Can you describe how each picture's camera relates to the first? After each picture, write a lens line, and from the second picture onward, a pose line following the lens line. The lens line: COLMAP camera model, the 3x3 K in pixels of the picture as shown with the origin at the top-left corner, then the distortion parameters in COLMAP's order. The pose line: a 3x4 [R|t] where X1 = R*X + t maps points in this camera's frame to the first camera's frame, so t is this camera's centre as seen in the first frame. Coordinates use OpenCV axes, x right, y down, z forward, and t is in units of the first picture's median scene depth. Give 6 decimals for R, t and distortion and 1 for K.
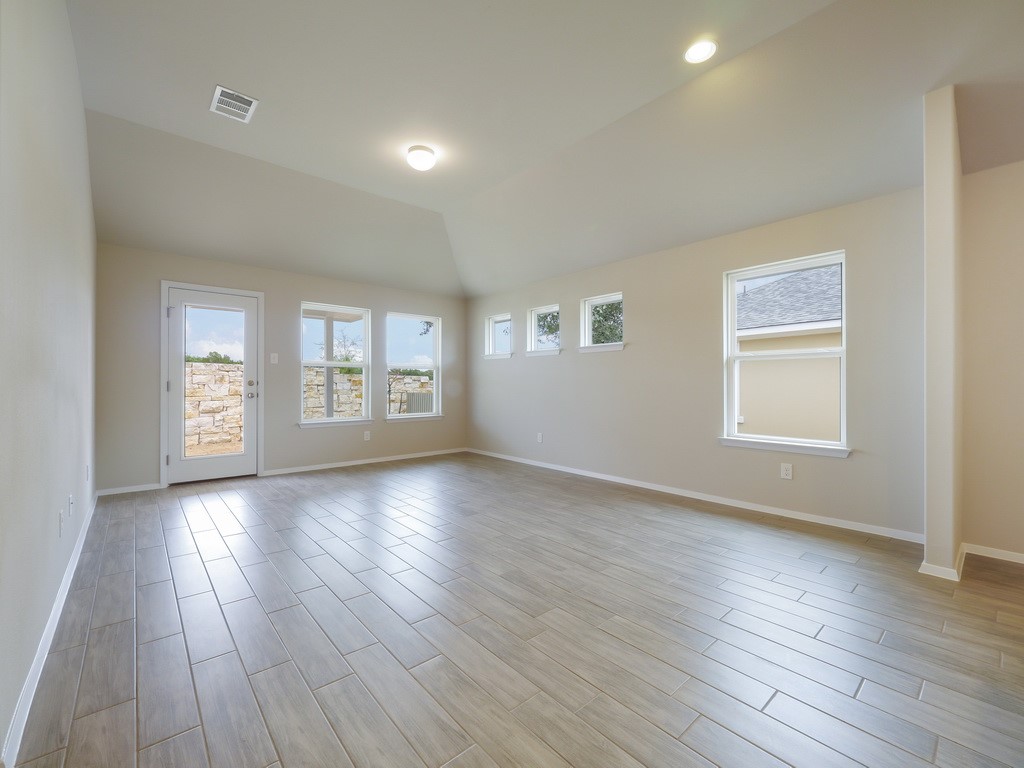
lens RADIAL K [[433.5, 0, 502.4], [0, 433.5, 384.0], [0, 0, 1]] dist [0.003283, -0.000034]
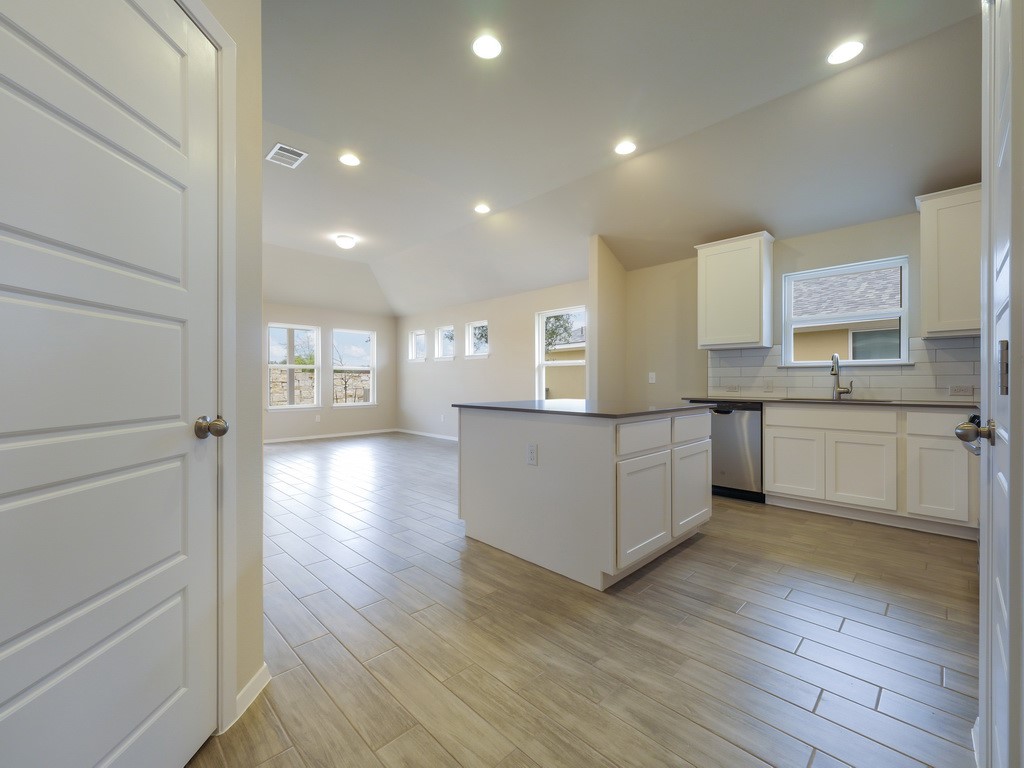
lens RADIAL K [[433.5, 0, 510.2], [0, 433.5, 387.6], [0, 0, 1]] dist [0.003283, -0.000034]
pose [[0.996827, 0.000980, 0.079589, 0.185615], [-0.001951, 0.999925, 0.012122, 0.003694], [-0.079571, -0.012239, 0.996754, -0.419366]]
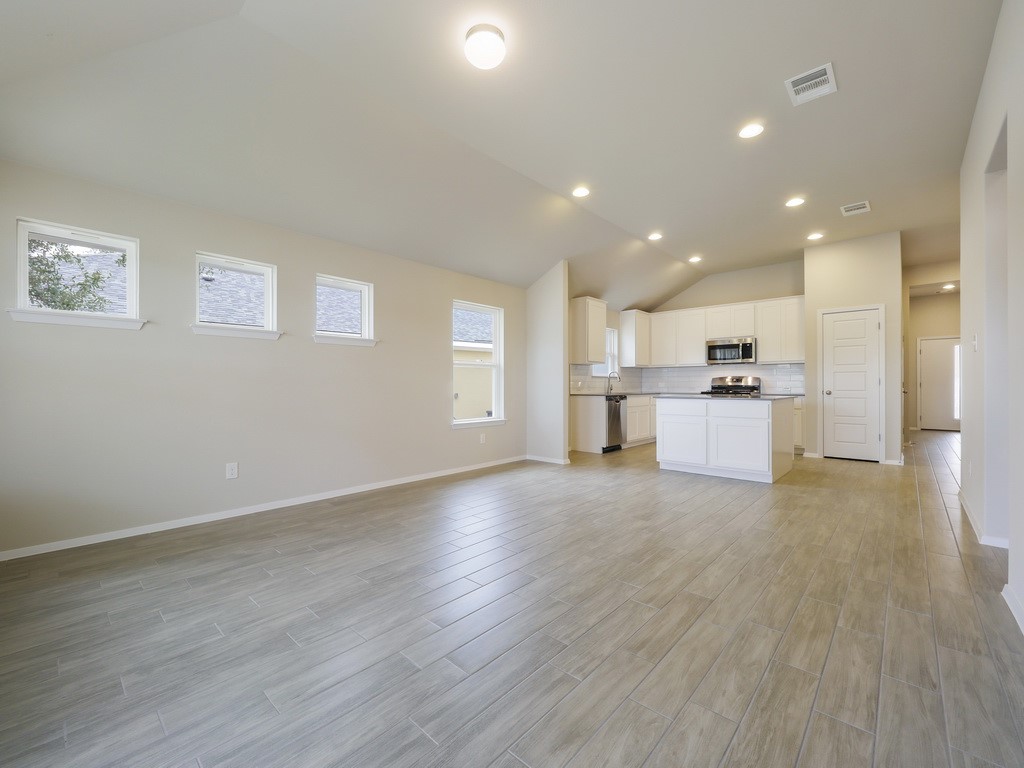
lens RADIAL K [[433.5, 0, 505.3], [0, 433.5, 388.2], [0, 0, 1]] dist [0.003283, -0.000034]
pose [[-0.128357, -0.002121, 0.991726, -0.594318], [0.000306, 0.999998, 0.002178, 0.011094], [-0.991728, 0.000583, -0.128356, 0.742150]]
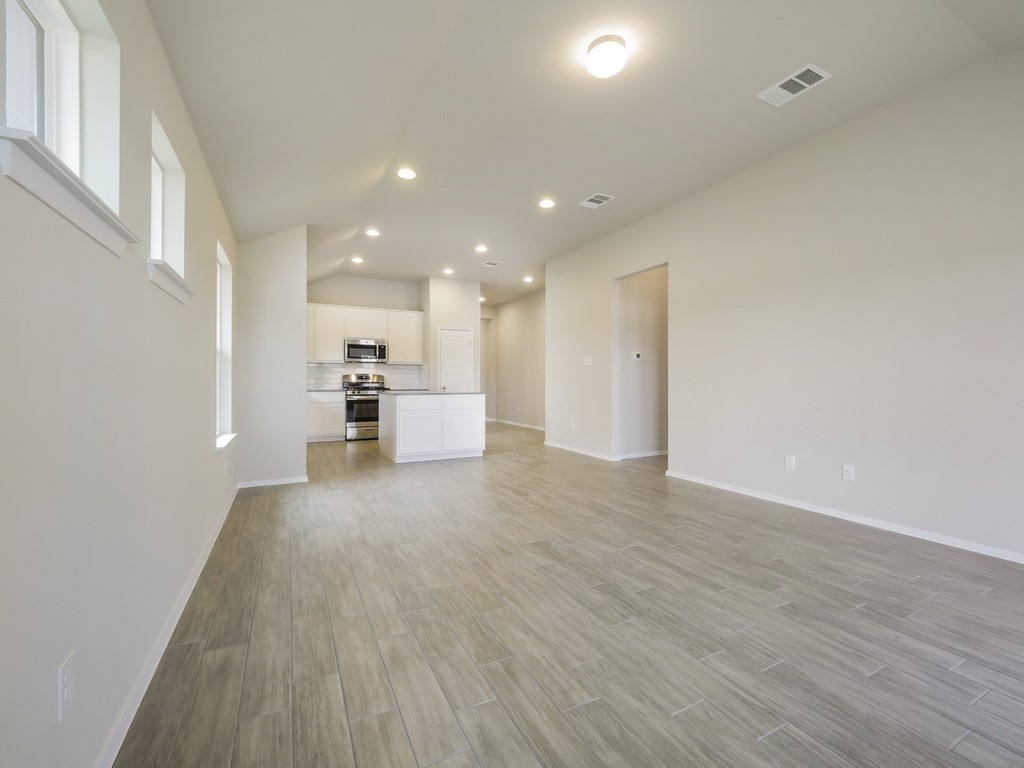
lens RADIAL K [[433.5, 0, 501.8], [0, 433.5, 380.8], [0, 0, 1]] dist [0.003283, -0.000034]
pose [[-0.974303, 0.002693, 0.225224, -0.122885], [0.001872, 0.999991, -0.003858, 0.006650], [-0.225233, -0.003337, -0.974299, 1.204047]]
